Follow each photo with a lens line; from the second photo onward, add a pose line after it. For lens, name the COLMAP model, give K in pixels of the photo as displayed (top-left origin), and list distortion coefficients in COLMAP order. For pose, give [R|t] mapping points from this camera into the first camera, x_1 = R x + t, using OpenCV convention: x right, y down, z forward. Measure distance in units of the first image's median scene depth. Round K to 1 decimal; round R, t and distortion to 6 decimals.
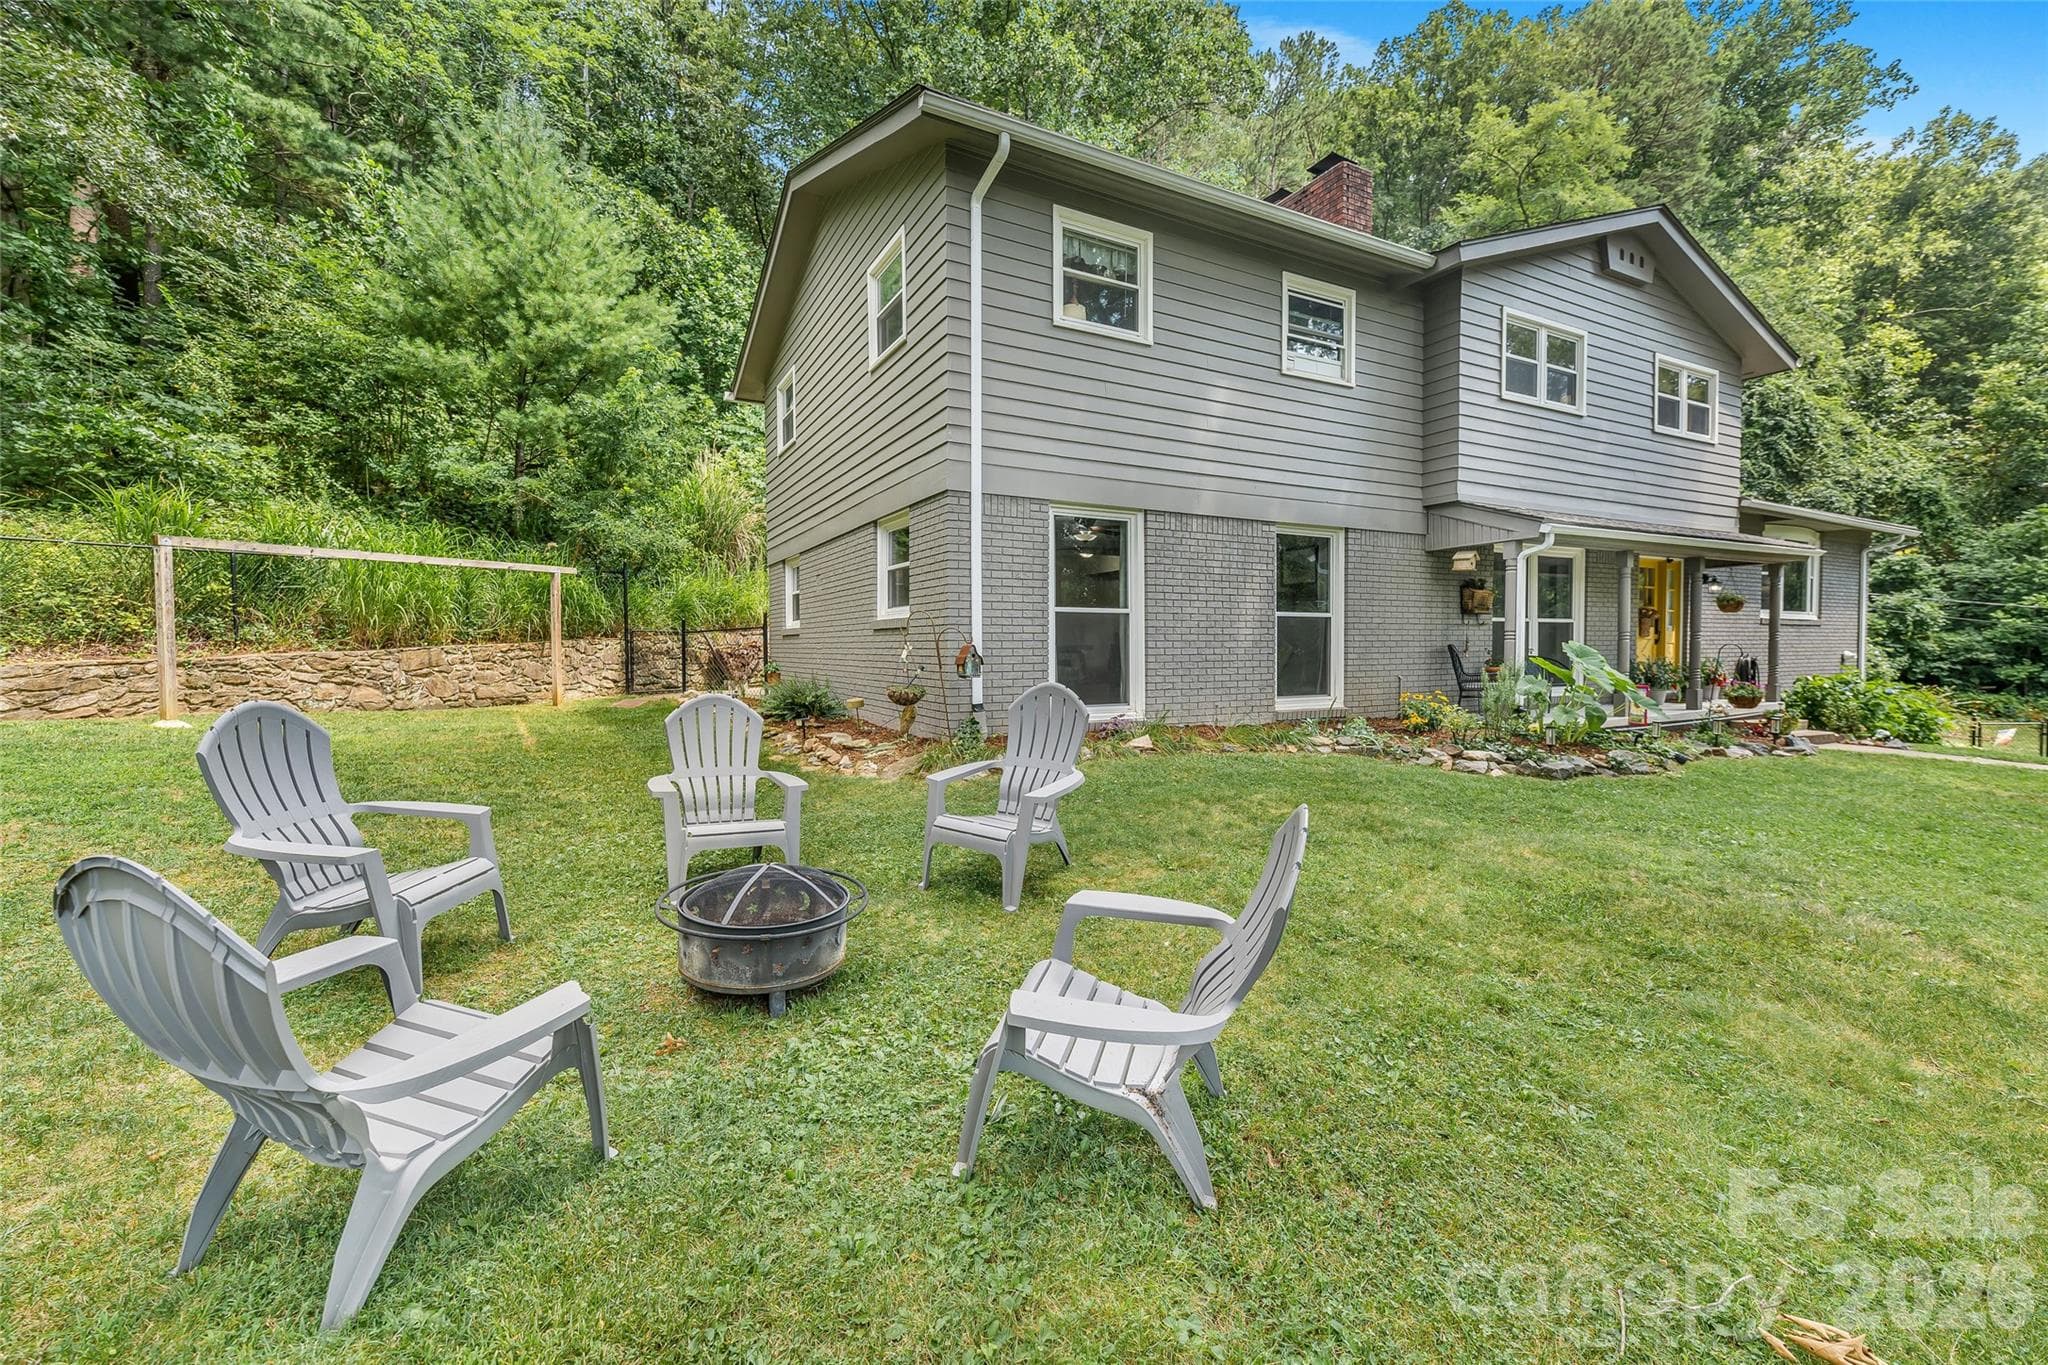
lens RADIAL K [[823.7, 0, 1026.7], [0, 823.7, 653.7], [0, 0, 1]] dist [0.019989, -0.004960]
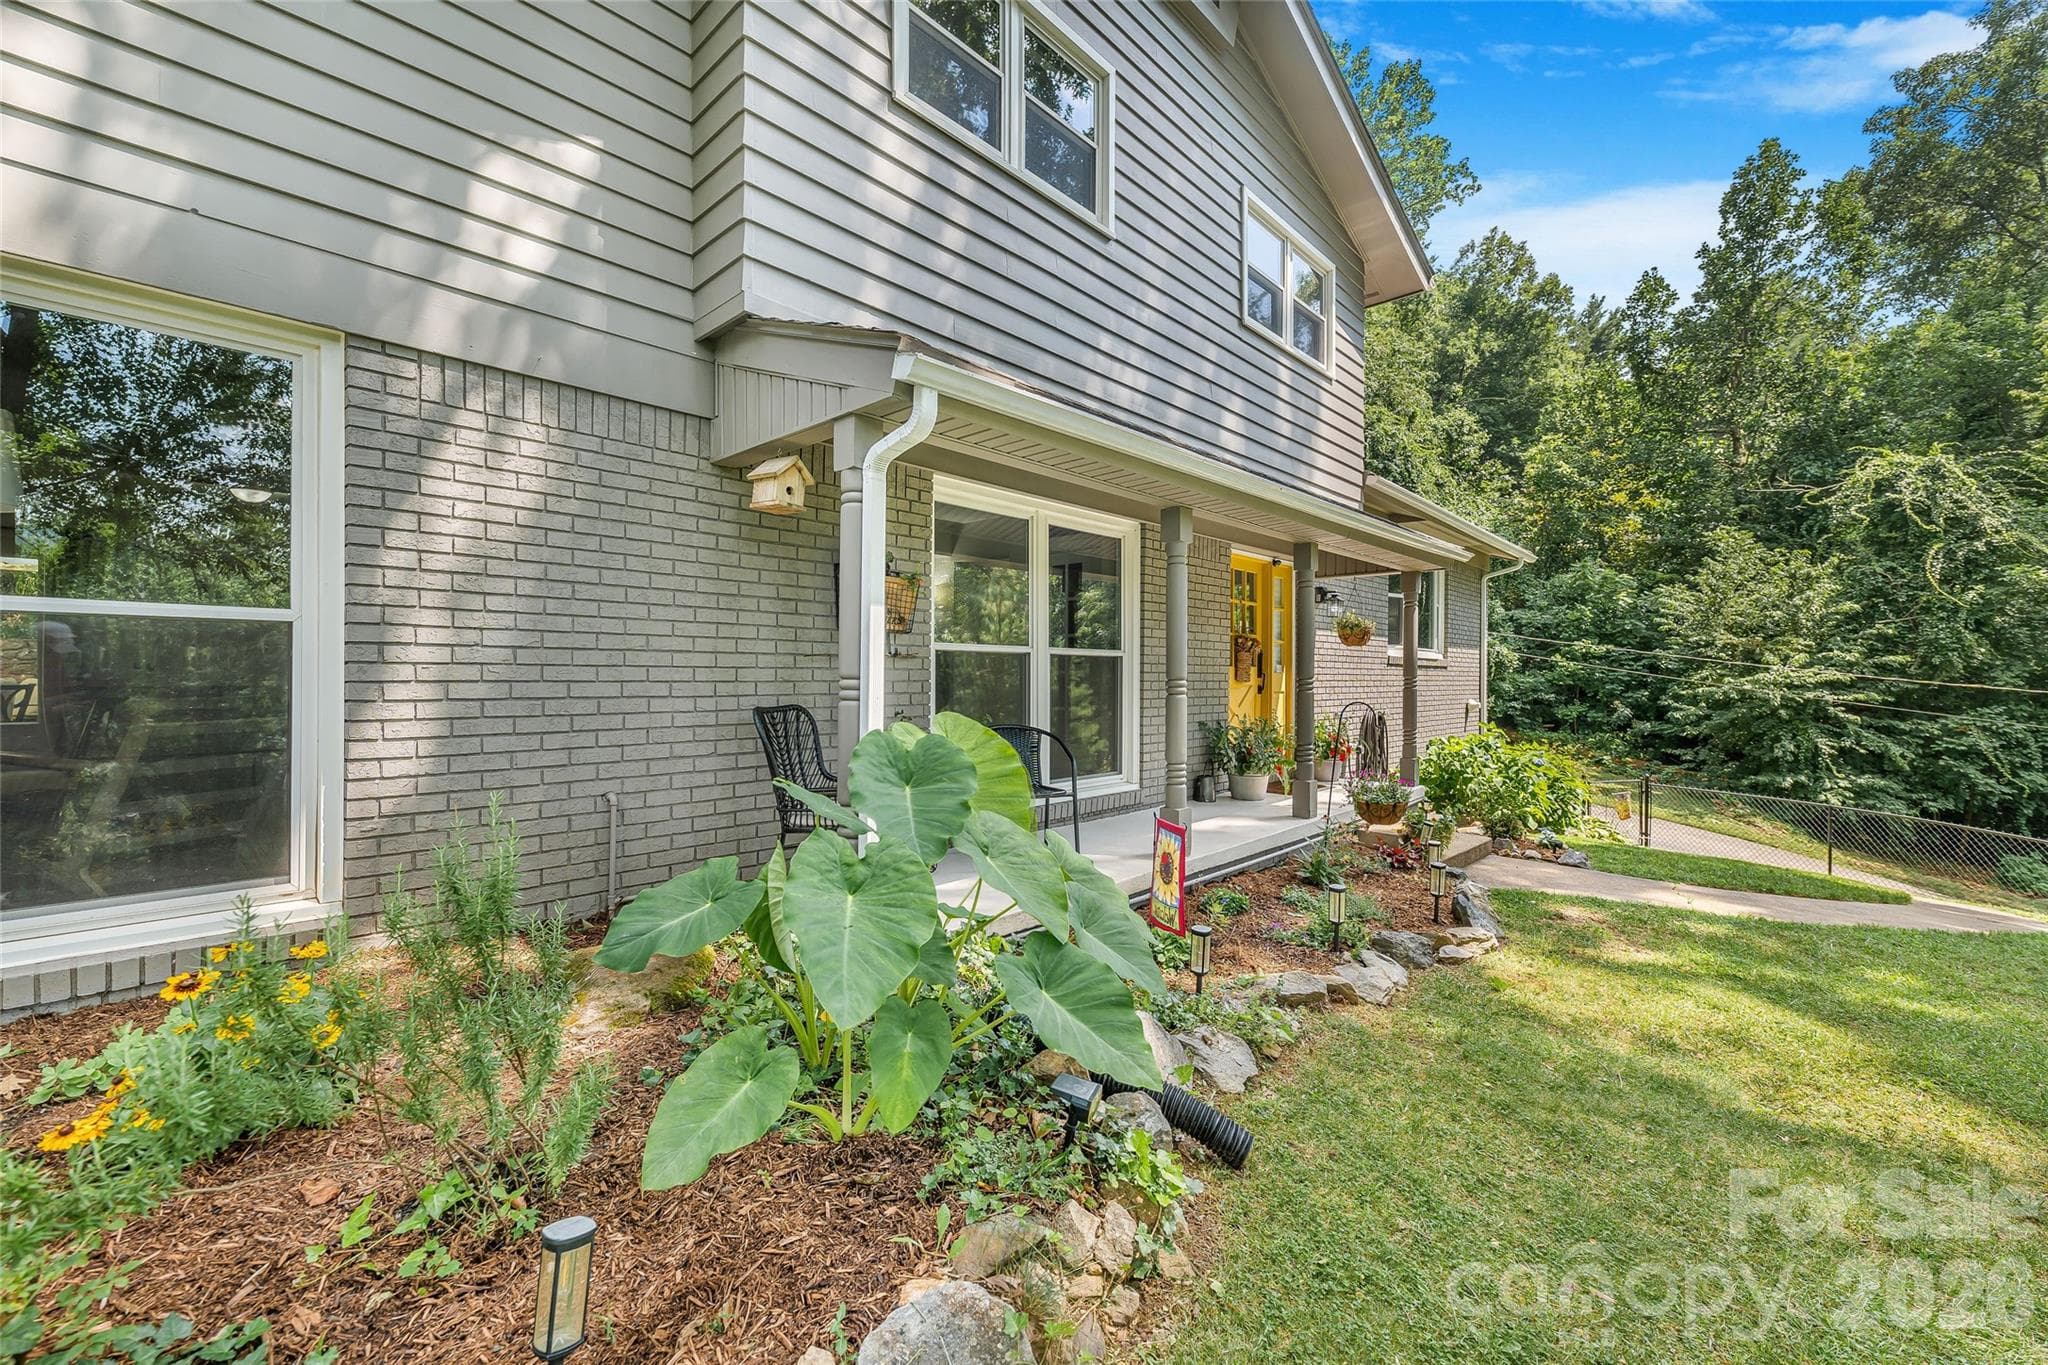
lens RADIAL K [[823.7, 0, 1026.7], [0, 823.7, 653.7], [0, 0, 1]] dist [0.019989, -0.004960]
pose [[0.946890, 0.014854, 0.321214, 0.179195], [-0.001819, 0.999164, -0.040844, -0.007390], [-0.321552, 0.038090, 0.946125, 0.214421]]
